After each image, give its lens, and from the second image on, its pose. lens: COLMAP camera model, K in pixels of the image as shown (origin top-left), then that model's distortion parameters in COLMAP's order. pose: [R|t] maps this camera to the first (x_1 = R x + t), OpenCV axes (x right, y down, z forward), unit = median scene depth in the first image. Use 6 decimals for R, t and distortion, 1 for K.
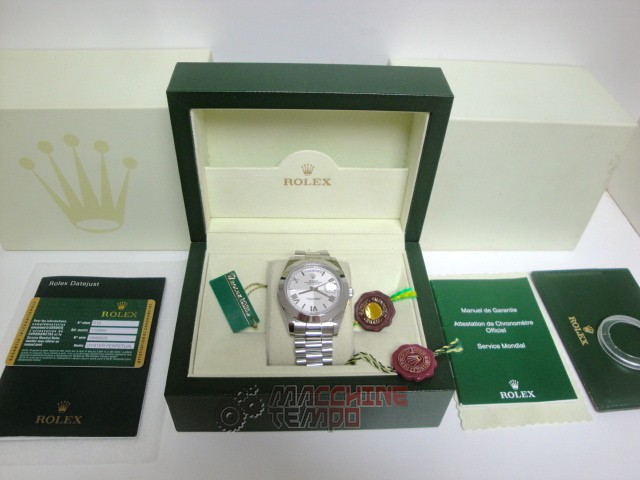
lens RADIAL K [[533.0, 0, 317.6], [0, 533.0, 231.1], [0, 0, 1]] dist [-0.172405, 0.152333]
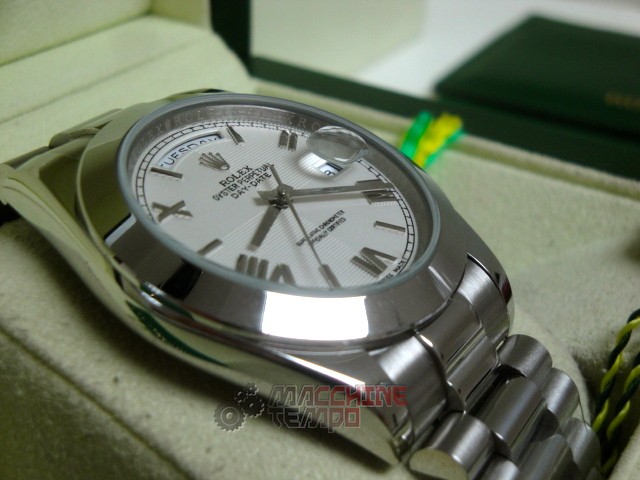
lens RADIAL K [[1019.7, 0, 320.0], [0, 1019.7, 240.0], [0, 0, 1]] dist [0.086303, 0.089915]
pose [[0.570644, -0.441372, 0.692500, -0.220104], [0.564710, 0.823156, 0.059307, 0.096494], [-0.596212, 0.357219, 0.718976, 0.665850]]
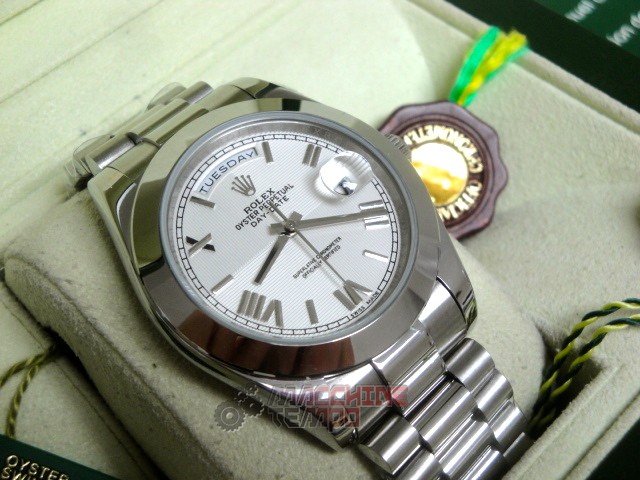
lens RADIAL K [[1019.7, 0, 320.0], [0, 1019.7, 240.0], [0, 0, 1]] dist [0.086303, 0.089915]
pose [[0.727594, -0.593878, 0.343388, -0.135646], [0.519642, 0.803916, 0.289293, -0.006210], [-0.447860, -0.032049, 0.893529, 0.535141]]
